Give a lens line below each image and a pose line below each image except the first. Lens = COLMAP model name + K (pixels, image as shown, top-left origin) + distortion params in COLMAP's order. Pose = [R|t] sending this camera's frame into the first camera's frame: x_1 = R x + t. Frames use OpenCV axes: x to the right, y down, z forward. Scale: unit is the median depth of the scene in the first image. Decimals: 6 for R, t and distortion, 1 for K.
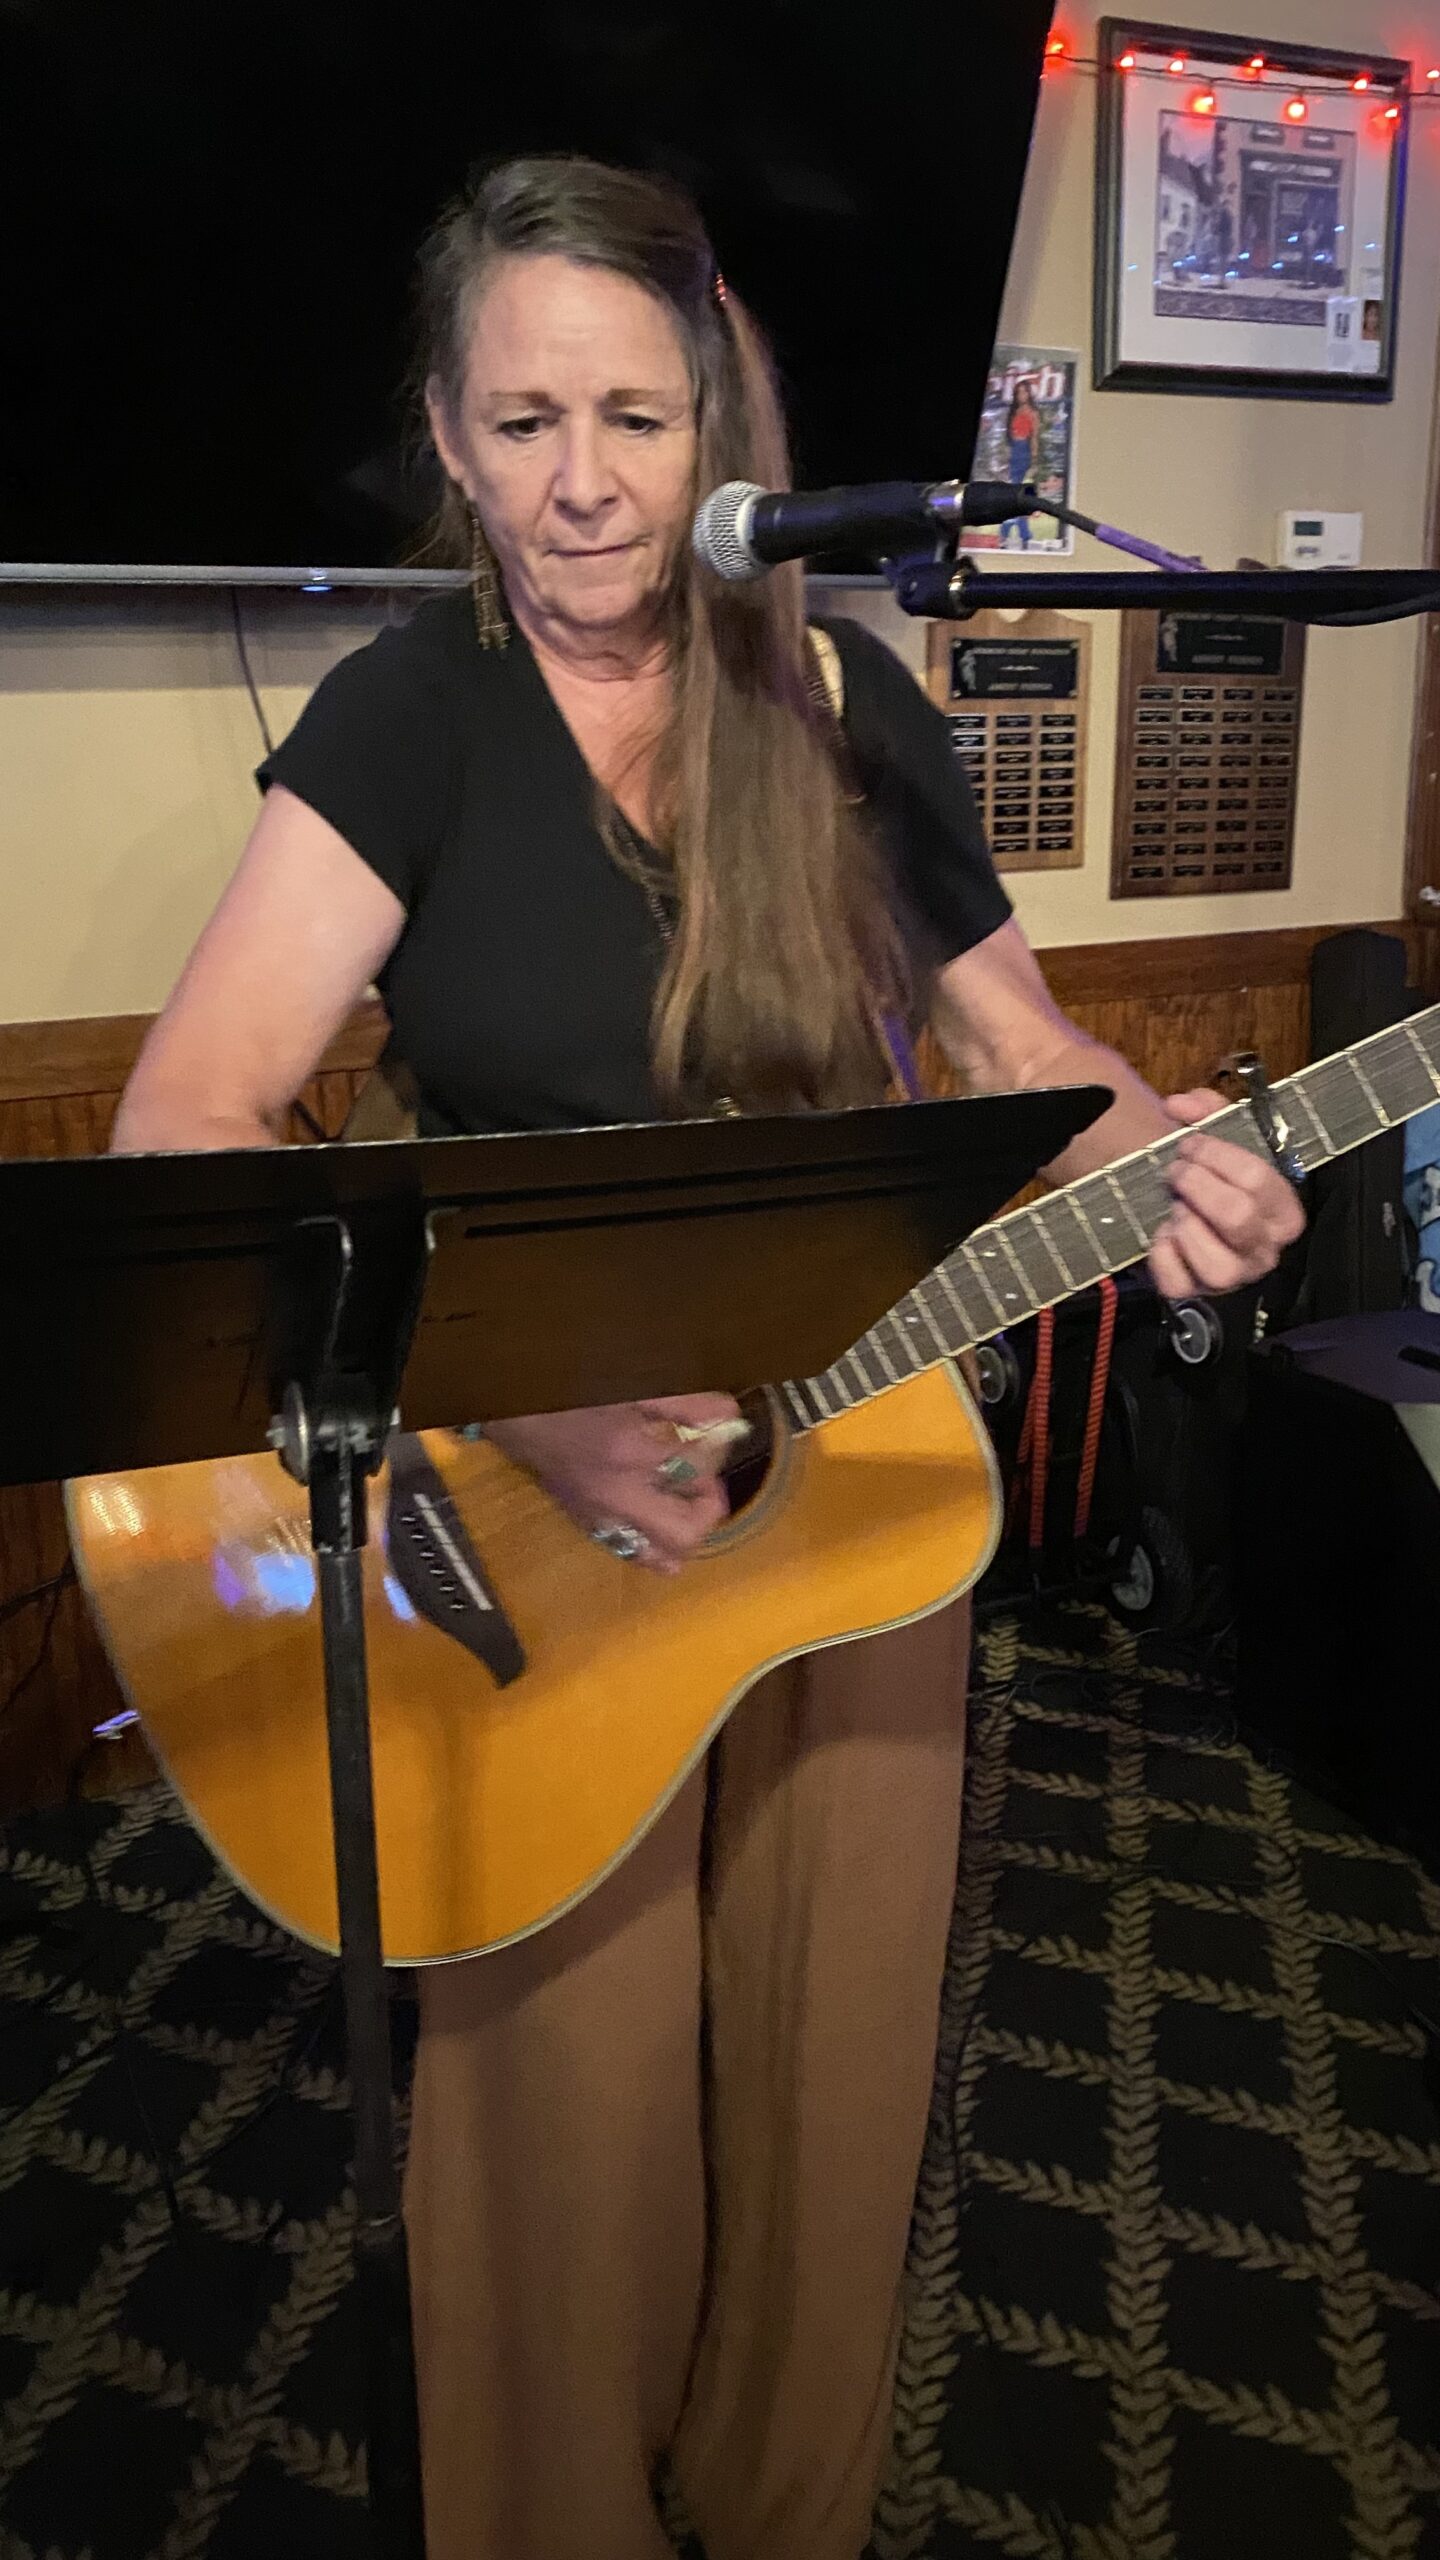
lens RADIAL K [[2000.6, 0, 709.1], [0, 2000.6, 1218.6], [0, 0, 1]] dist [0.020292, -0.004336]
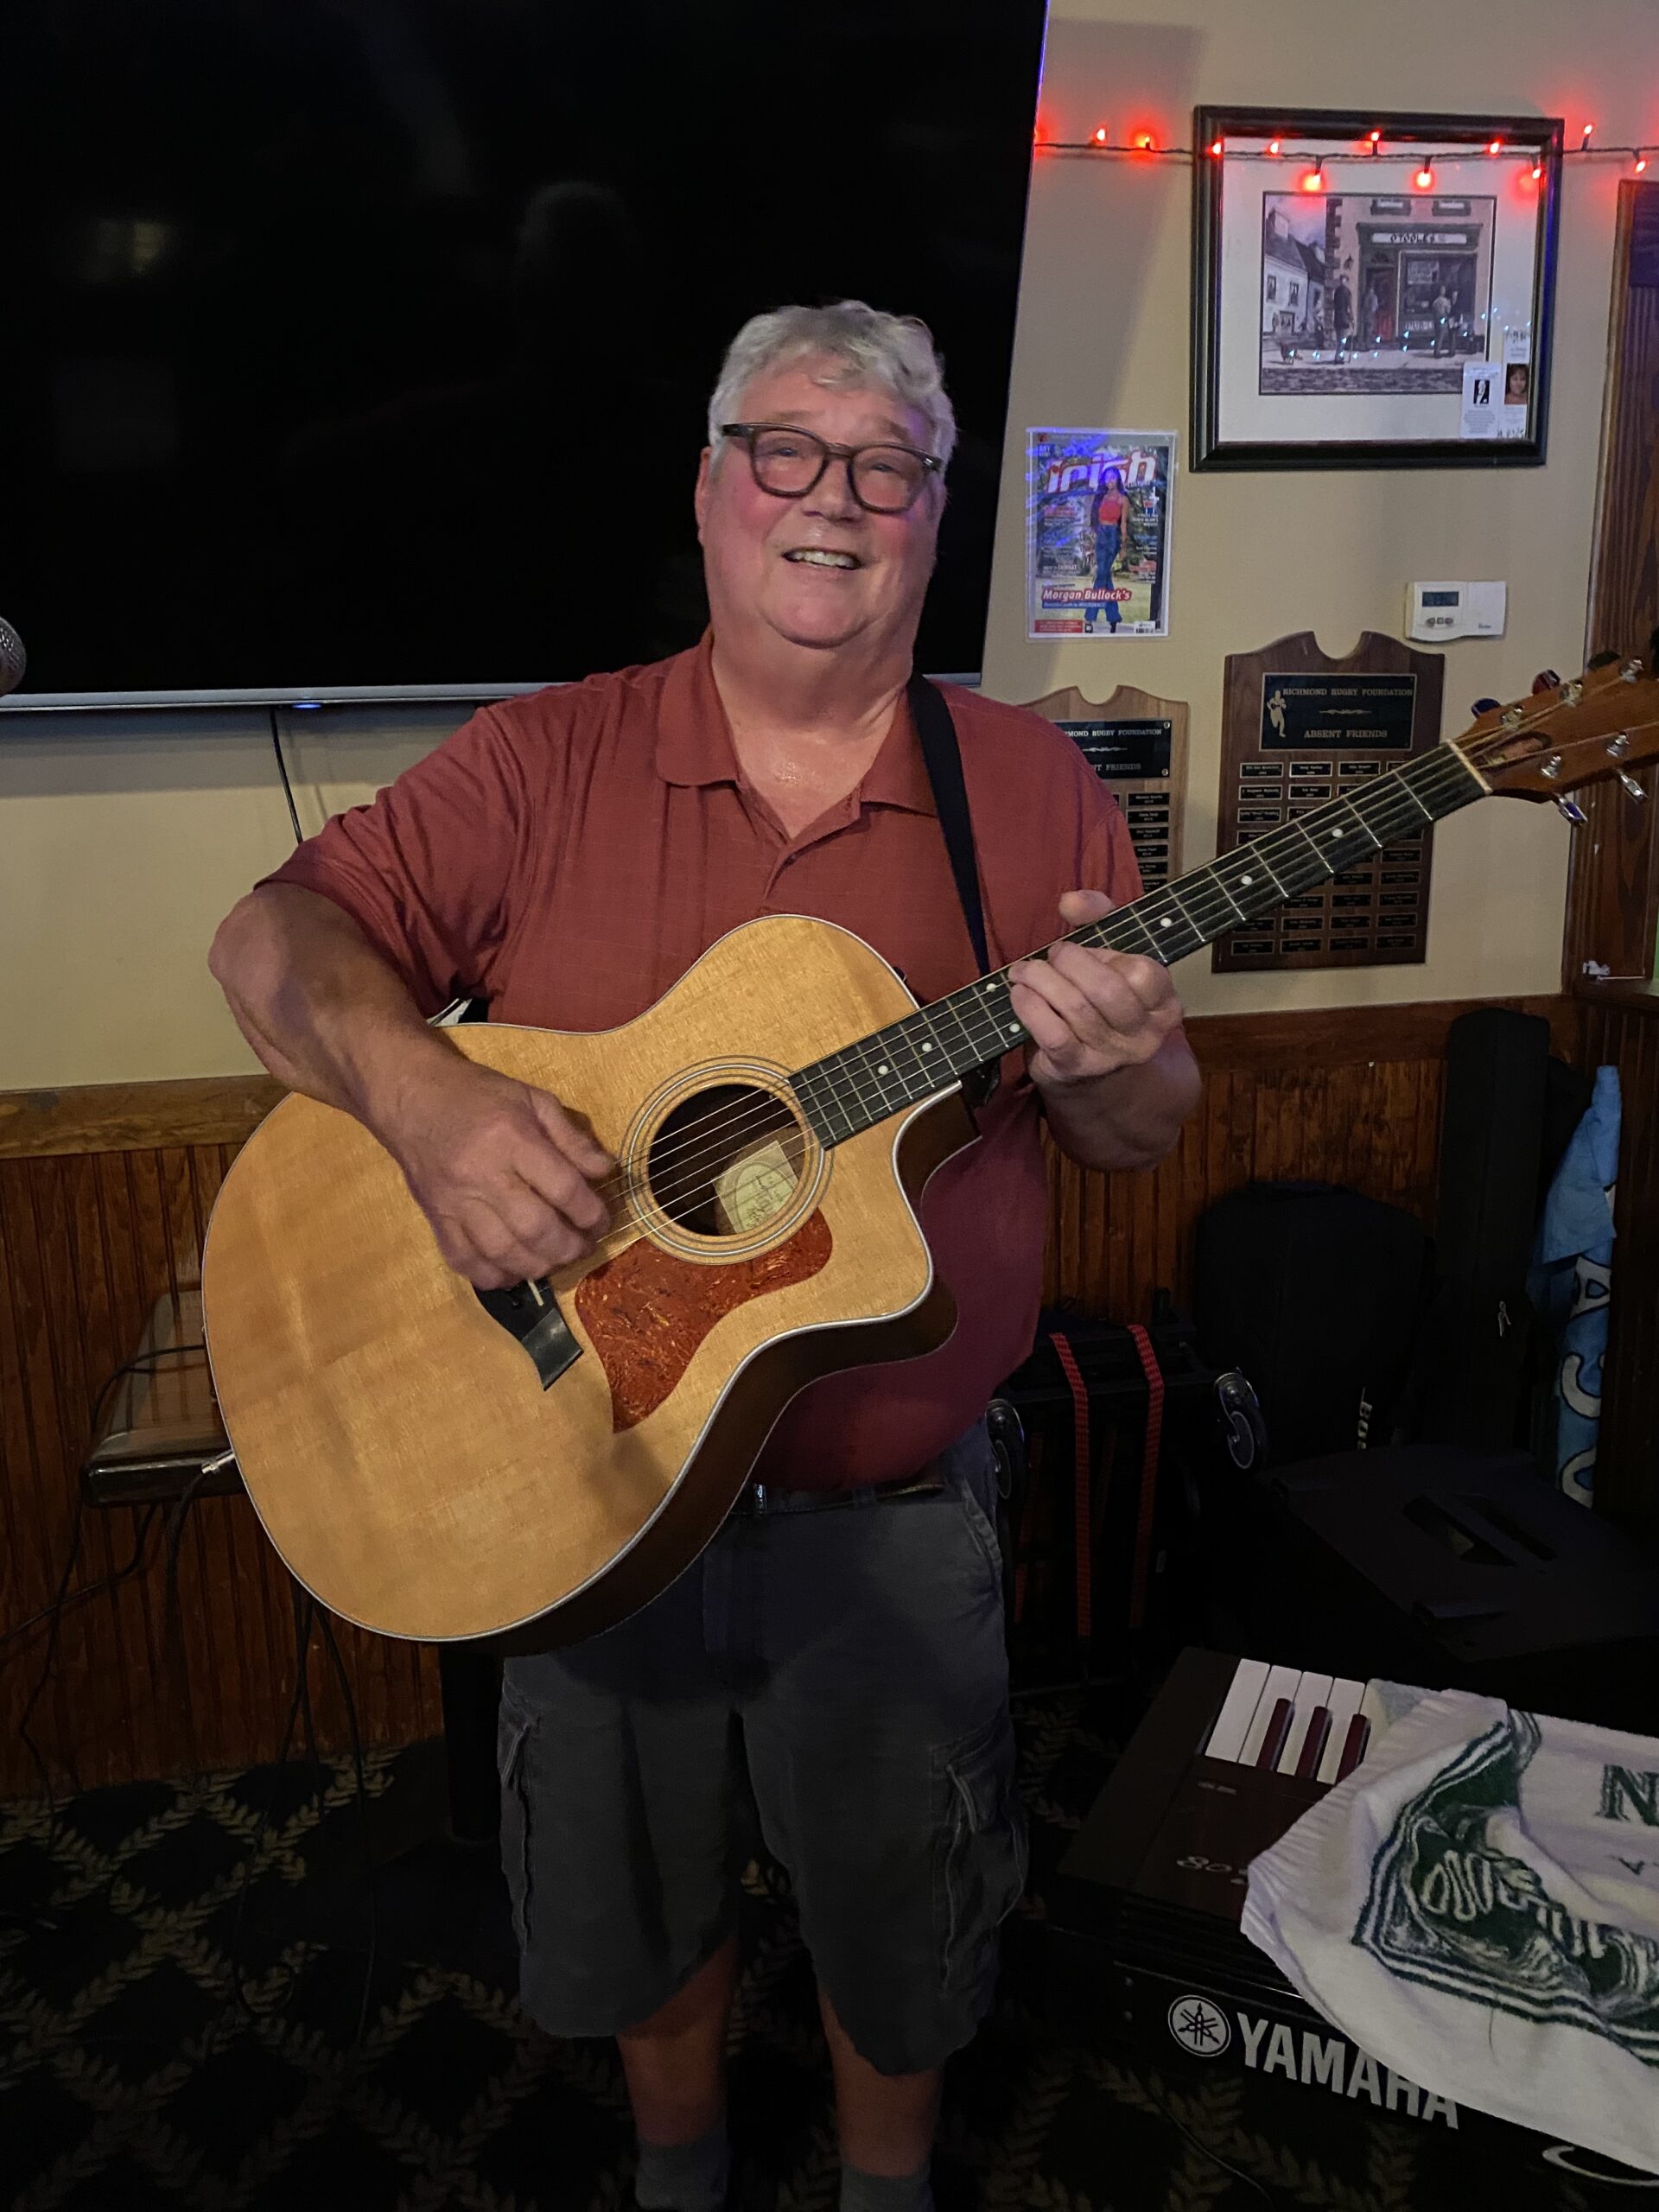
lens RADIAL K [[1689.9, 0, 825.3], [0, 1689.9, 1062.3], [0, 0, 1]] dist [0.020920, -0.009512]
pose [[0.970133, 0.042981, -0.238734, 0.224249], [-0.050823, 0.998348, -0.026790, -0.086618], [0.237189, 0.038123, 0.970715, 0.148404]]
